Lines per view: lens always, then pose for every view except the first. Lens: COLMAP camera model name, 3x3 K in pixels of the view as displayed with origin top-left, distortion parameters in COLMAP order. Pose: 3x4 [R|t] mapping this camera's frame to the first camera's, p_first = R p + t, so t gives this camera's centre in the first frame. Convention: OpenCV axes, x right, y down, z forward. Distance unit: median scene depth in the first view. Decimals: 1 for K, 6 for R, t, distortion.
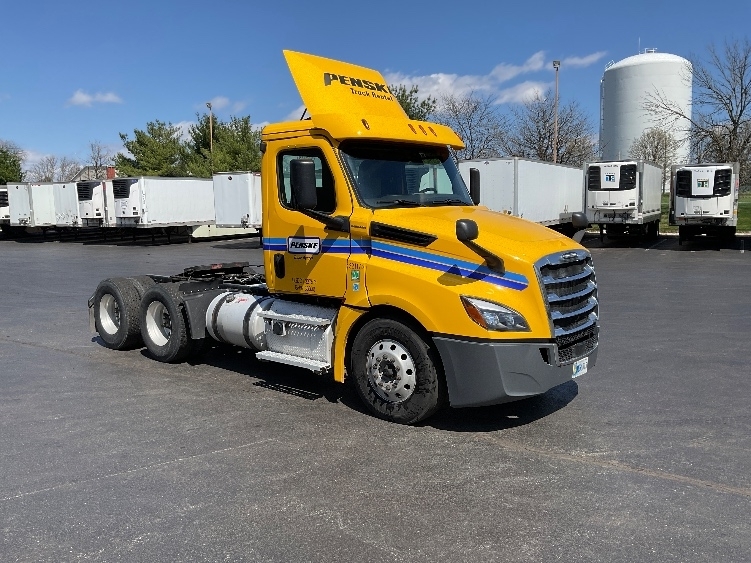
lens RADIAL K [[630.3, 0, 378.9], [0, 630.3, 282.8], [0, 0, 1]] dist [-0.019099, 0.000447]
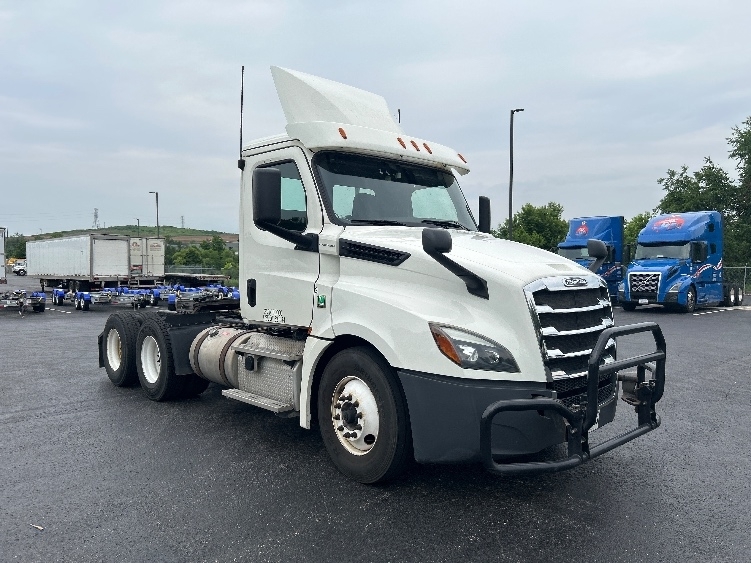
lens RADIAL K [[585.2, 0, 381.6], [0, 585.2, 279.4], [0, 0, 1]] dist [-0.000110, -0.000975]
pose [[0.994035, 0.021847, -0.106852, 0.133176], [-0.033418, 0.993619, -0.107723, 0.043044], [0.103816, 0.110651, 0.988422, 0.224340]]
